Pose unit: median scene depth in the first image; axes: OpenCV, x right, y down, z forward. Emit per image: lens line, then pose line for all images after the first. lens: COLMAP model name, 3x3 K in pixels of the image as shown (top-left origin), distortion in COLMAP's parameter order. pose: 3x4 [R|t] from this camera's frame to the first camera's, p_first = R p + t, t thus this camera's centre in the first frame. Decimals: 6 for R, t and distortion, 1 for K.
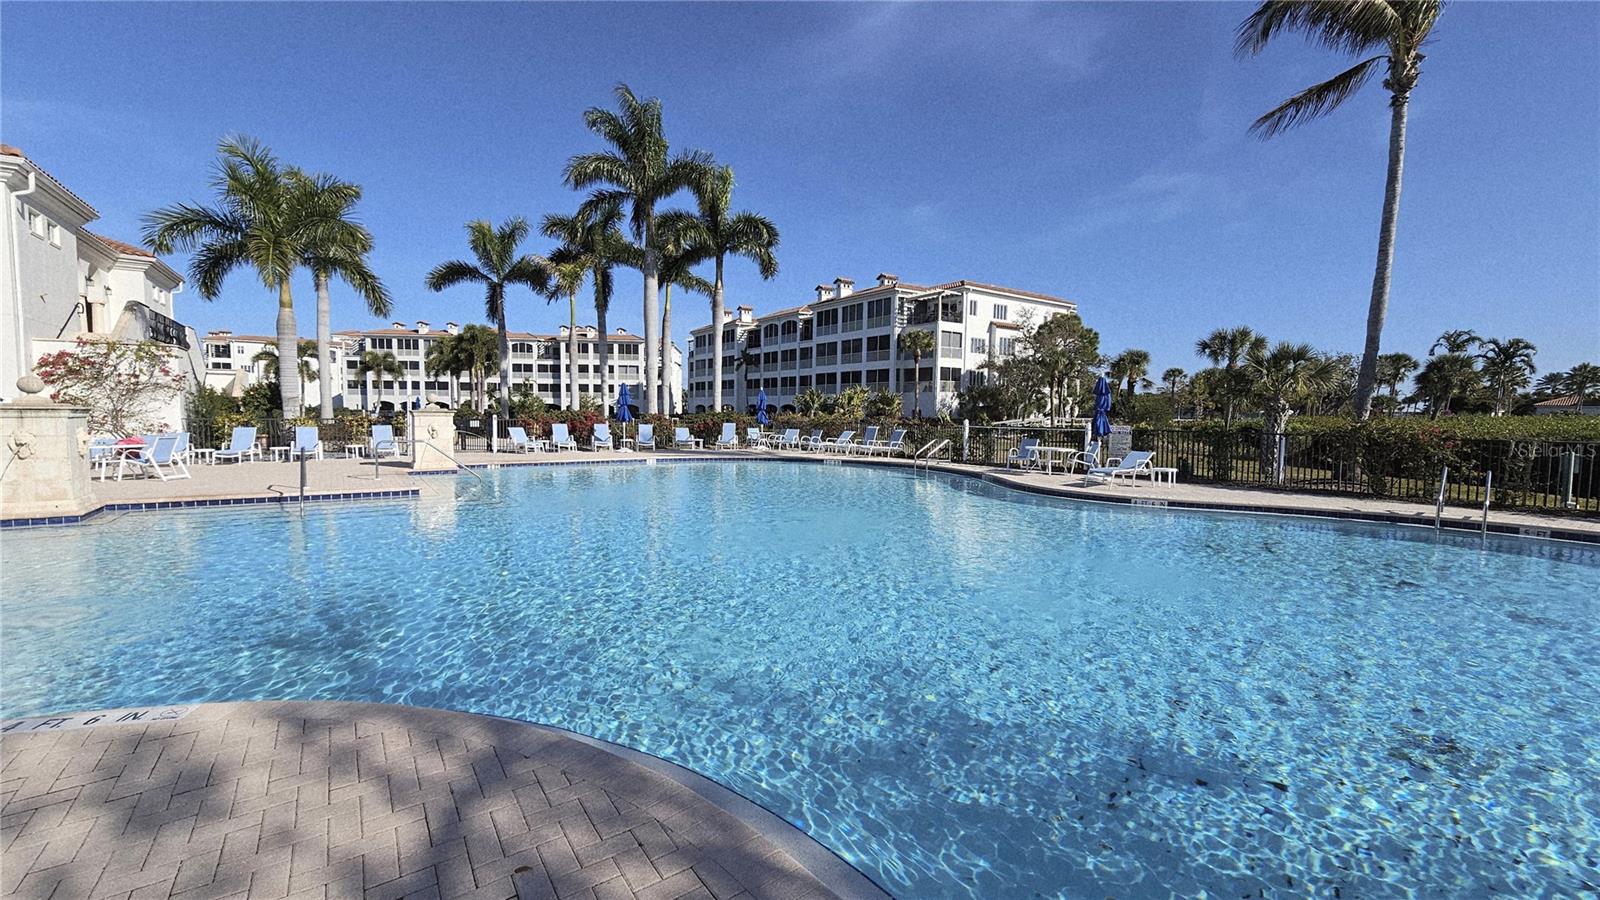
lens RADIAL K [[657.4, 0, 802.8], [0, 657.4, 455.7], [0, 0, 1]] dist [-0.003297, 0.000227]
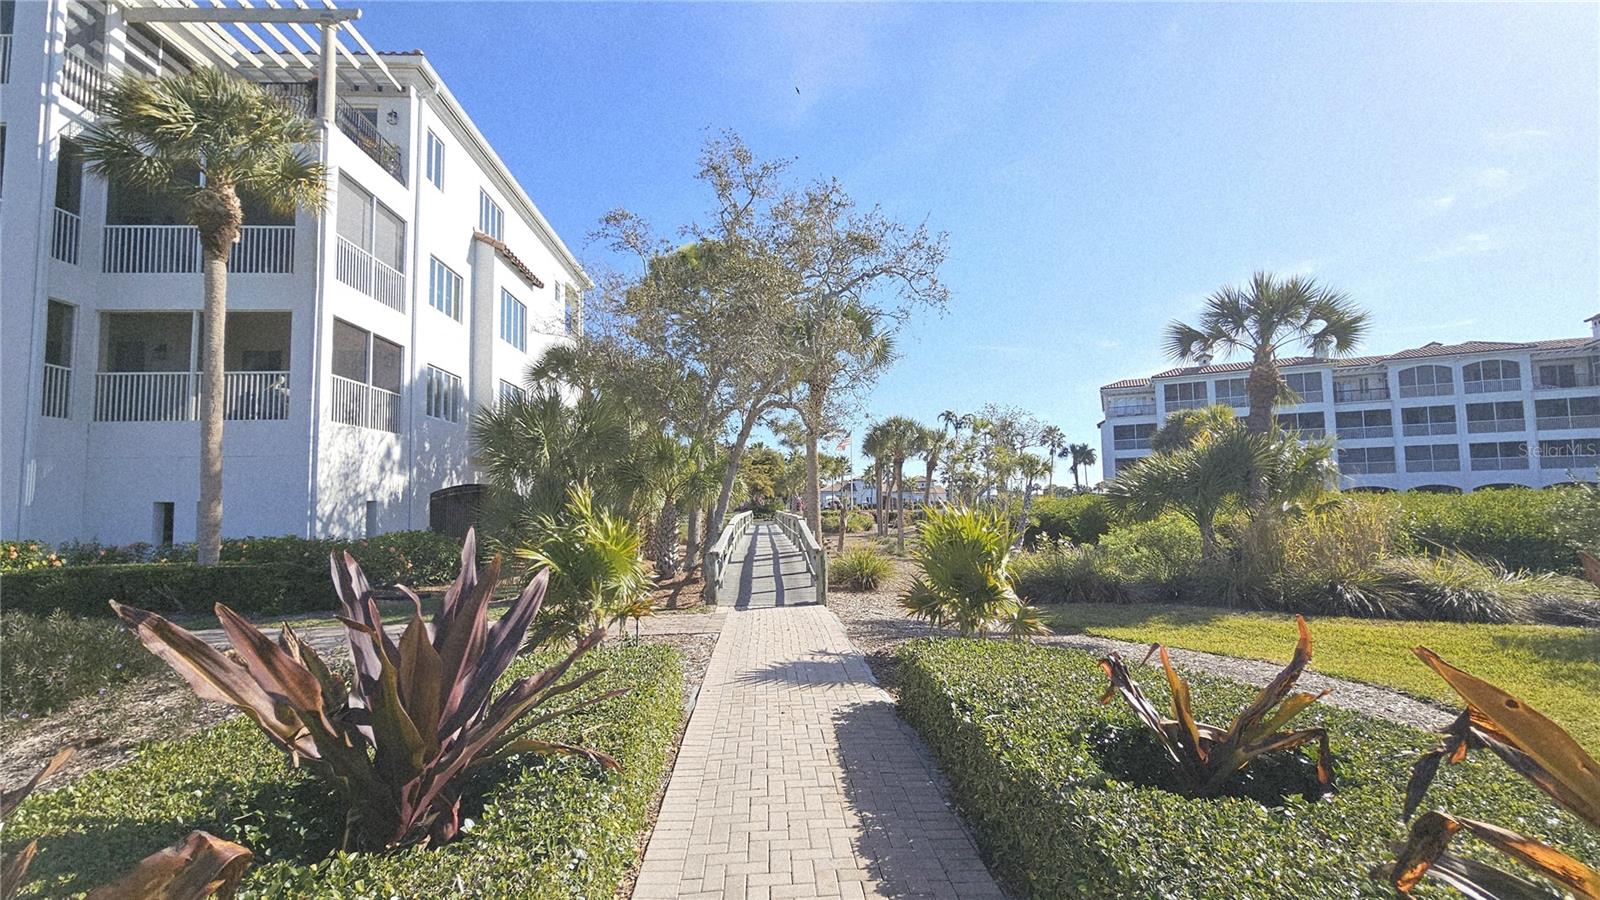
lens RADIAL K [[657.4, 0, 797.9], [0, 657.4, 454.7], [0, 0, 1]] dist [-0.003297, 0.000227]
pose [[0.511808, 0.038153, 0.858253, 0.093593], [0.076044, 0.993080, -0.089495, -0.052796], [-0.855728, 0.111069, 0.505365, 0.730373]]
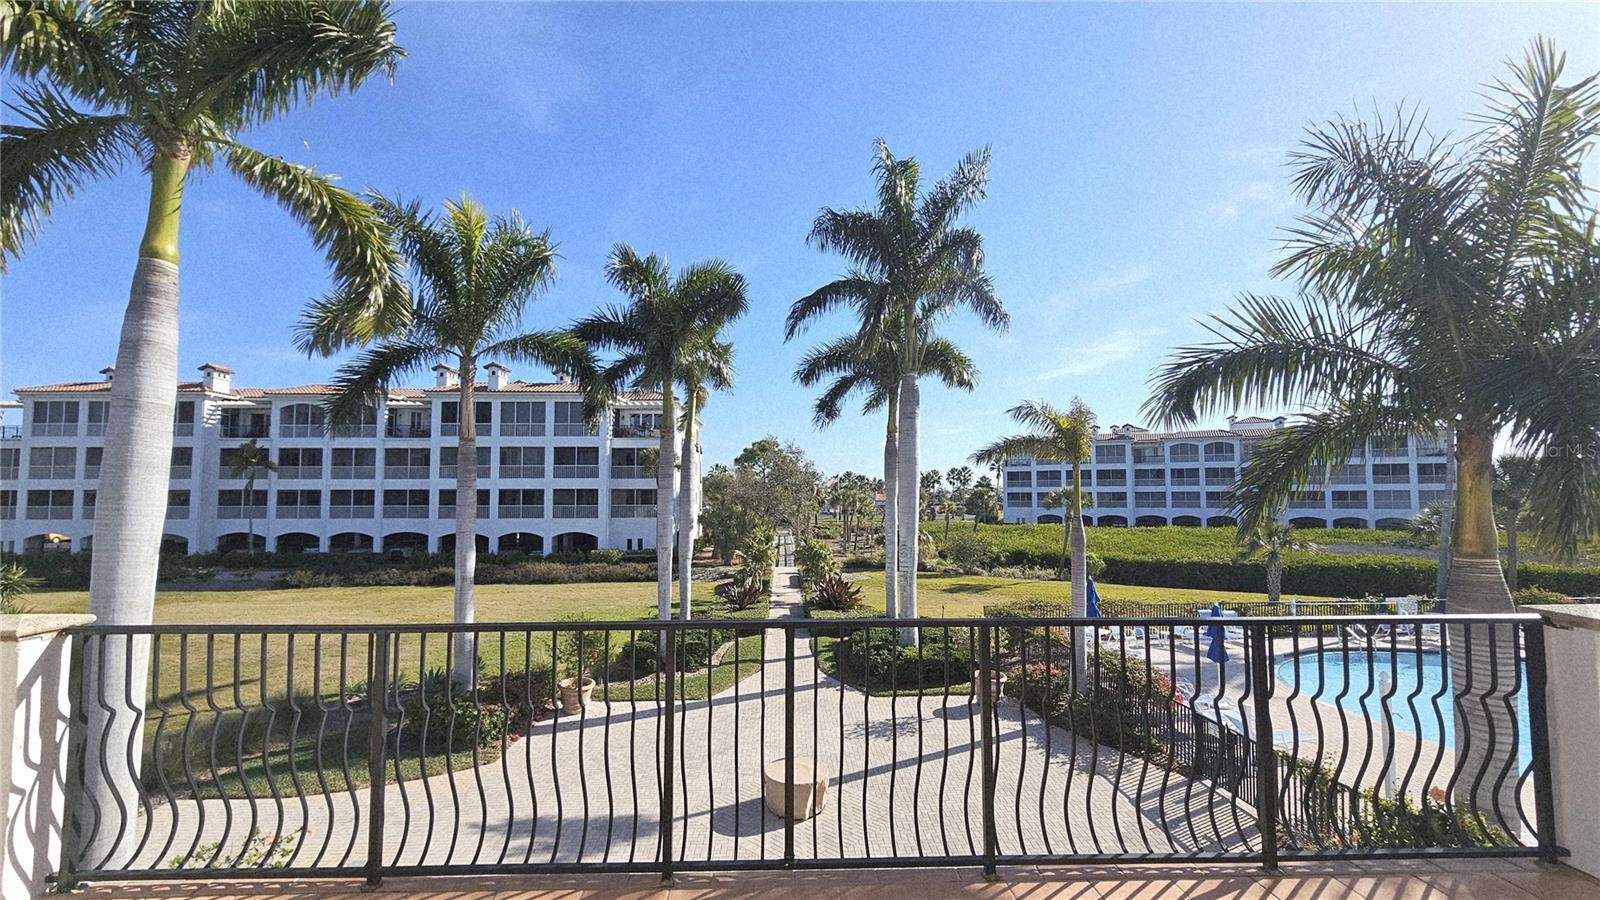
lens RADIAL K [[657.4, 0, 800.4], [0, 657.4, 465.6], [0, 0, 1]] dist [-0.003297, 0.000227]
pose [[0.542798, 0.025248, 0.839484, -0.426423], [0.065087, 0.995277, -0.072018, -0.089082], [-0.837337, 0.093731, 0.538591, 0.365318]]
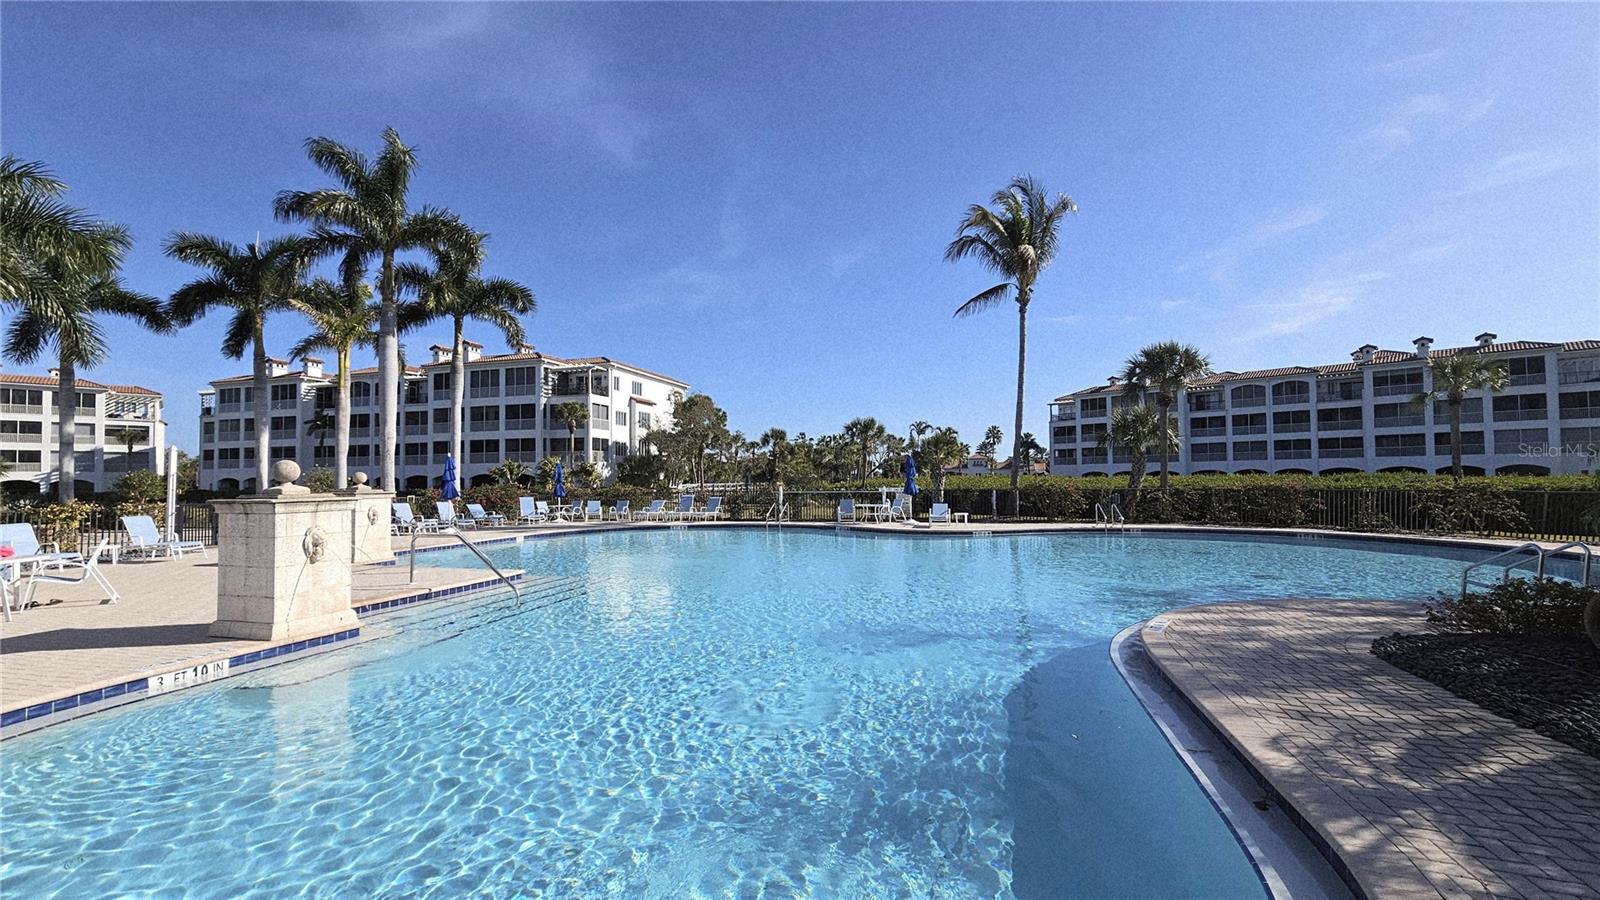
lens RADIAL K [[657.4, 0, 796.9], [0, 657.4, 463.5], [0, 0, 1]] dist [-0.003297, 0.000227]
pose [[0.783633, -0.005157, 0.621202, -0.177852], [0.060625, 0.995827, -0.068209, -0.004107], [-0.618258, 0.091111, 0.780676, -0.005178]]
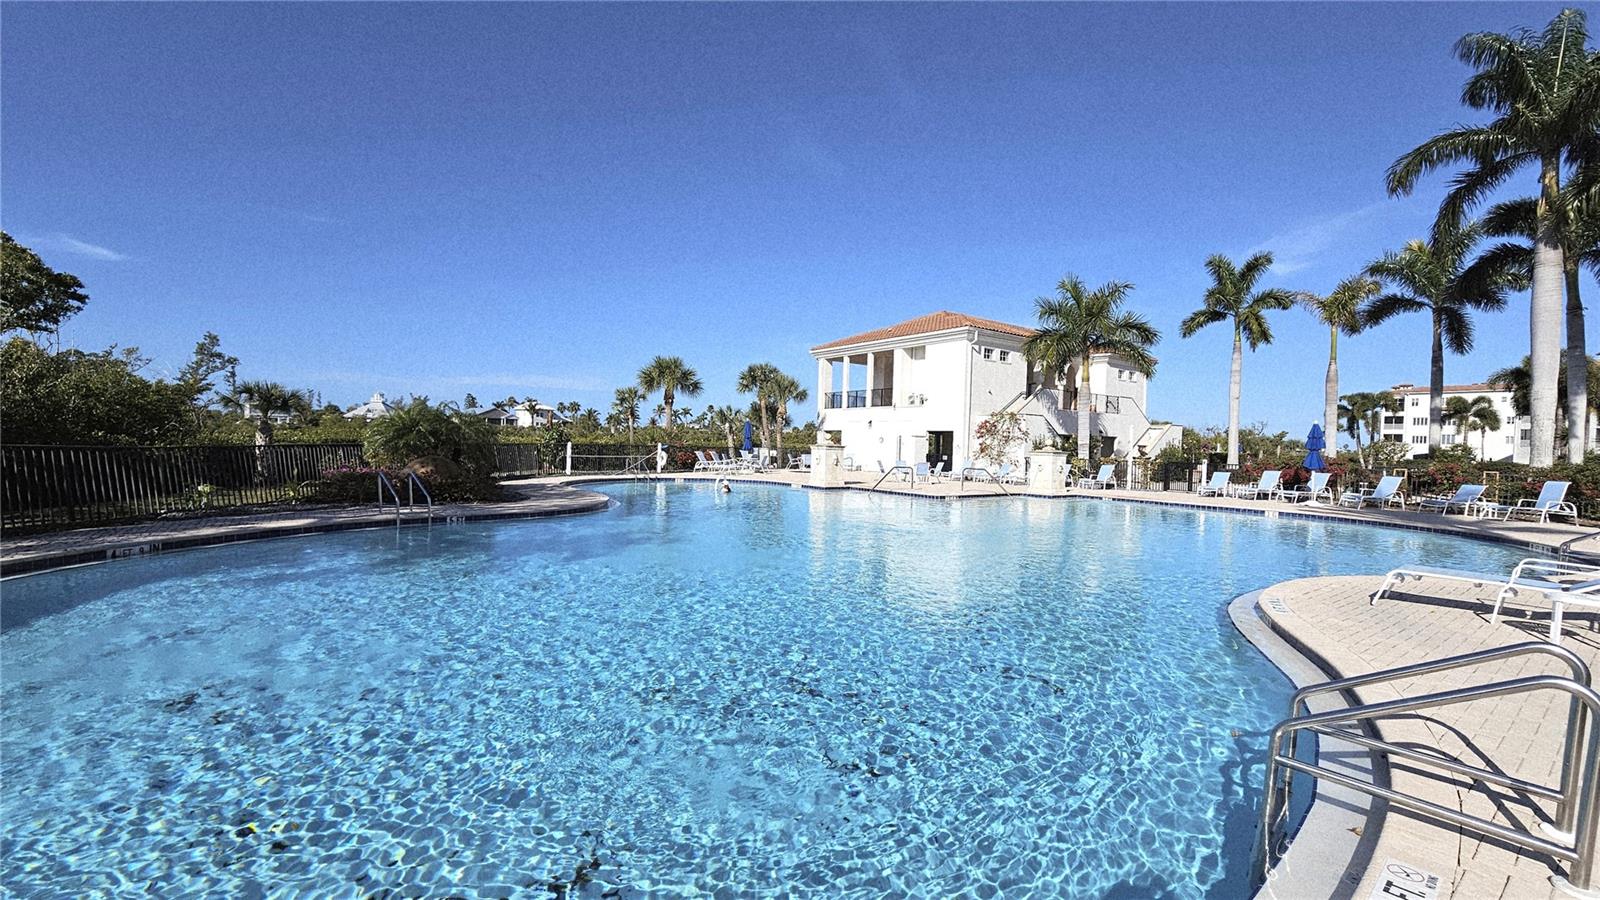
lens RADIAL K [[657.4, 0, 798.6], [0, 657.4, 439.4], [0, 0, 1]] dist [-0.003297, 0.000227]
pose [[0.016129, -0.016694, -0.999731, 0.206573], [-0.090379, 0.995743, -0.018085, -0.006012], [0.995777, 0.090647, 0.014552, 0.122317]]
